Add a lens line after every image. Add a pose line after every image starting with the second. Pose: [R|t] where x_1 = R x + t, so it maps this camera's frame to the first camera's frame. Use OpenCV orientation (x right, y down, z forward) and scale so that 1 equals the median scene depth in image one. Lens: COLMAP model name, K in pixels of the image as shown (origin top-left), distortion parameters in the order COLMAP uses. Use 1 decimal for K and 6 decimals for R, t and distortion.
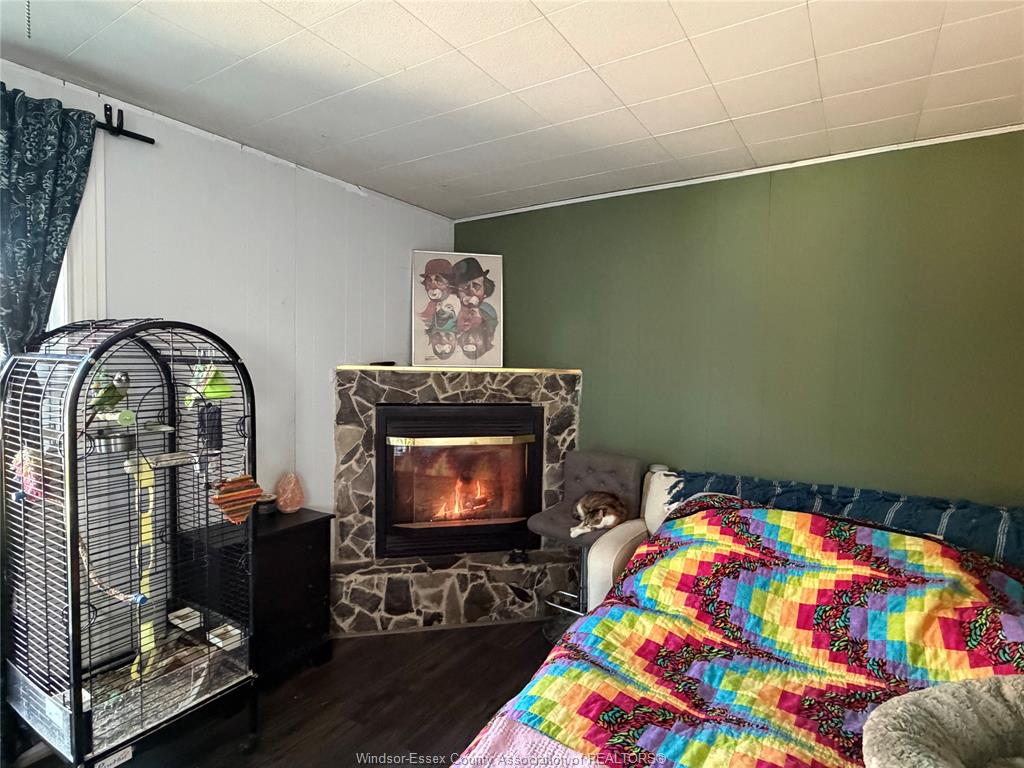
lens RADIAL K [[544.0, 0, 512.9], [0, 544.0, 386.0], [0, 0, 1]] dist [-0.001214, 0.000493]
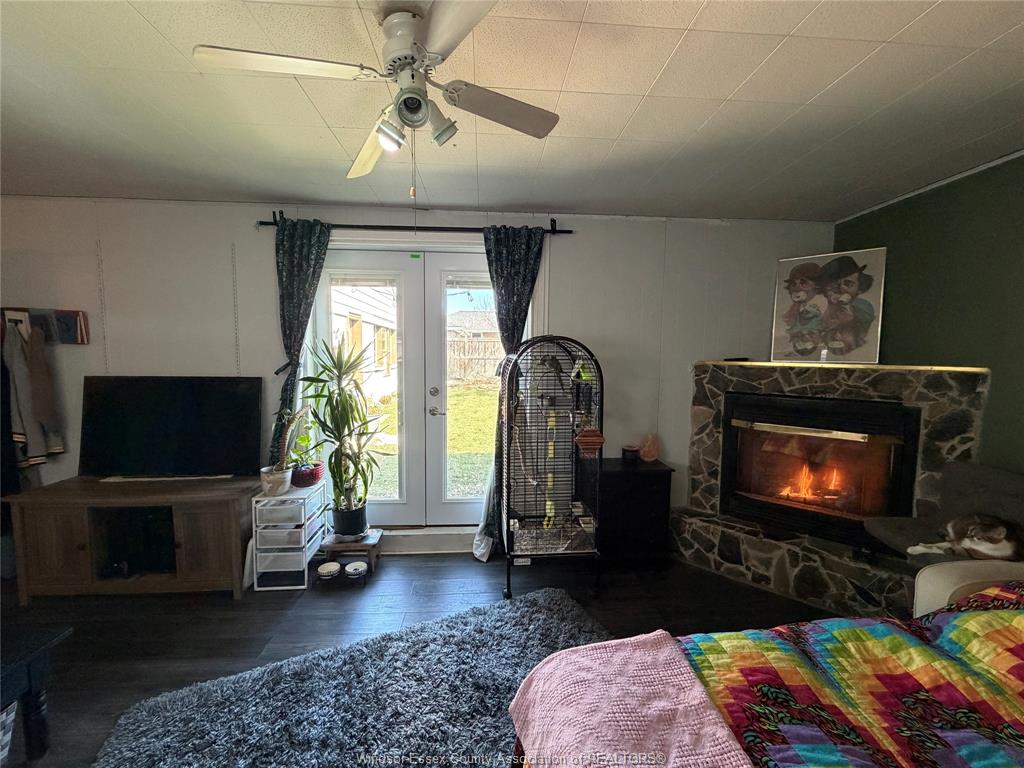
lens RADIAL K [[407.4, 0, 510.6], [0, 407.4, 384.5], [0, 0, 1]] dist [-0.000991, -0.000157]
pose [[0.593765, 0.054323, -0.802803, 0.242897], [-0.034755, 0.998519, 0.041861, -0.006499], [0.803888, 0.003046, 0.594774, 0.053915]]
